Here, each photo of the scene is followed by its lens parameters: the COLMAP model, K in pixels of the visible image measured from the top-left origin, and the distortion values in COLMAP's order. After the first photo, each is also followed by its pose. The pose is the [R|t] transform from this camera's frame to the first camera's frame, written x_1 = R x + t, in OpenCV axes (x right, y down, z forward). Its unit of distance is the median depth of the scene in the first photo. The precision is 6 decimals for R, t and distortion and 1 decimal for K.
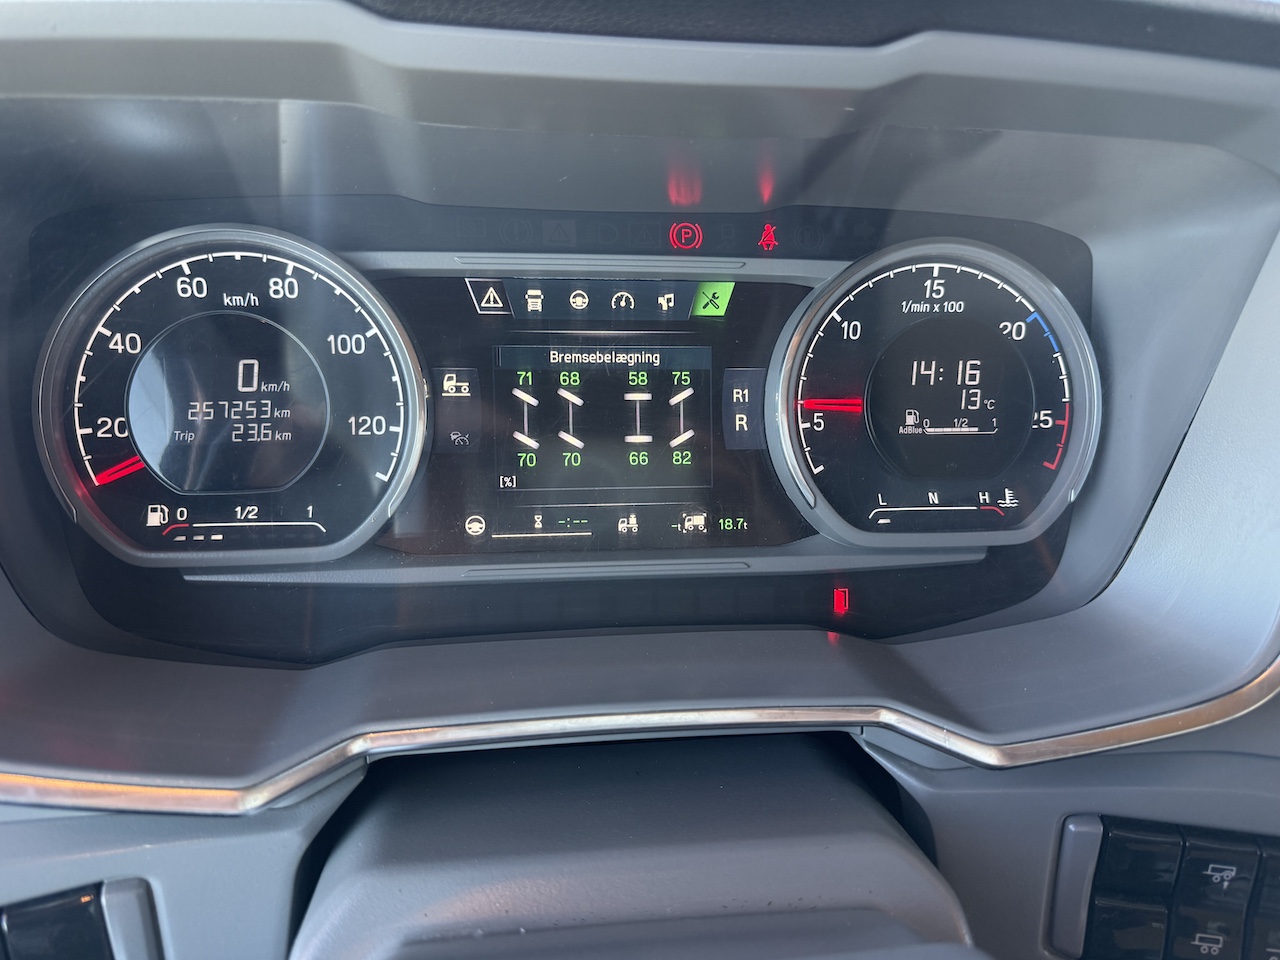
lens RADIAL K [[897.6, 0, 640.0], [0, 897.6, 480.0], [0, 0, 1]] dist [0.001325, -0.000283]
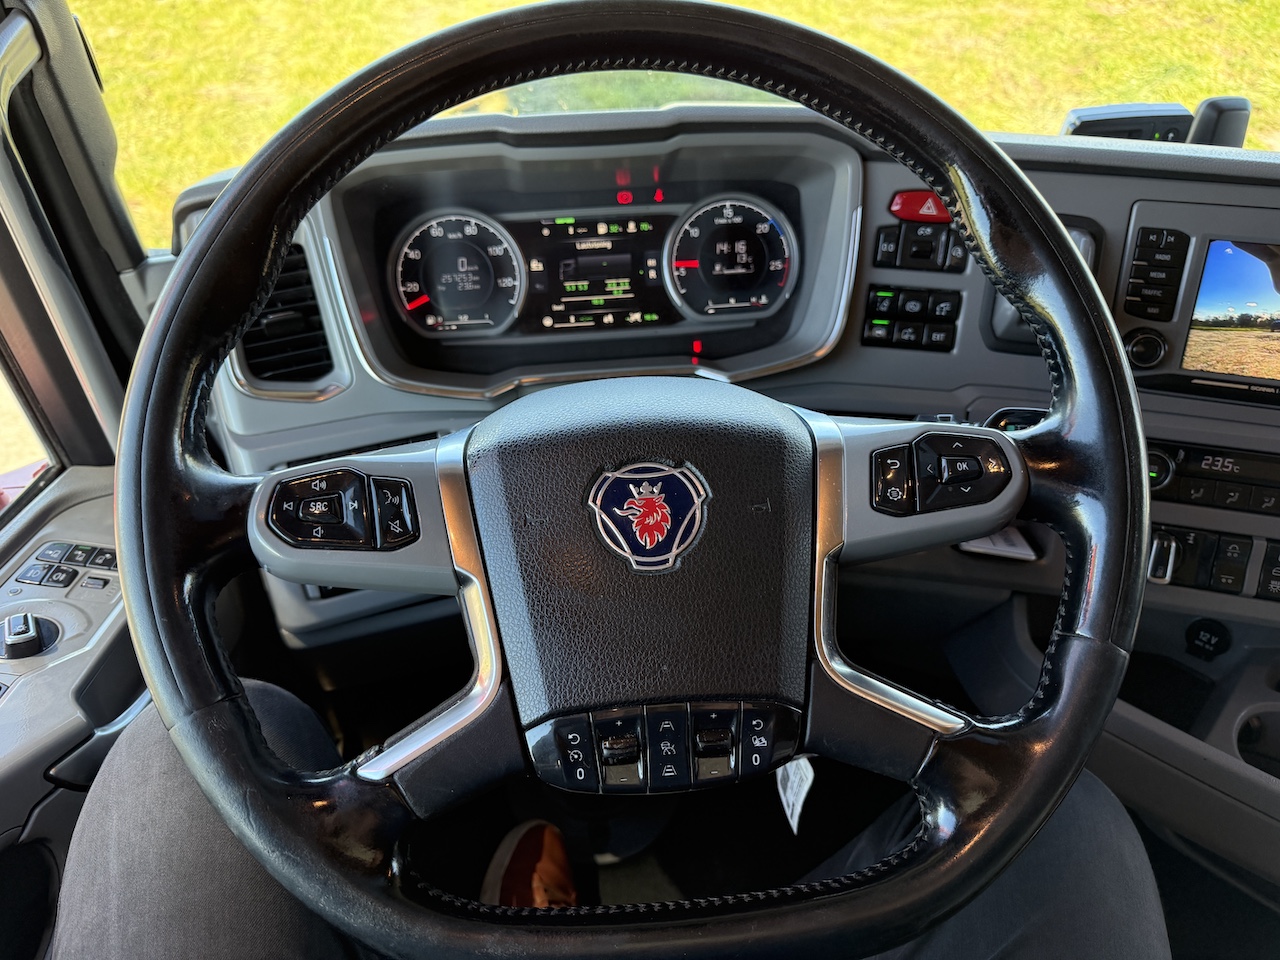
lens RADIAL K [[863.7, 0, 621.3], [0, 863.7, 484.5], [0, 0, 1]] dist [0.058759, -0.084297]
pose [[0.997276, -0.047343, -0.056566, 0.150453], [0.053322, 0.992571, 0.109356, 0.270191], [0.050969, -0.112075, 0.992392, -1.580722]]
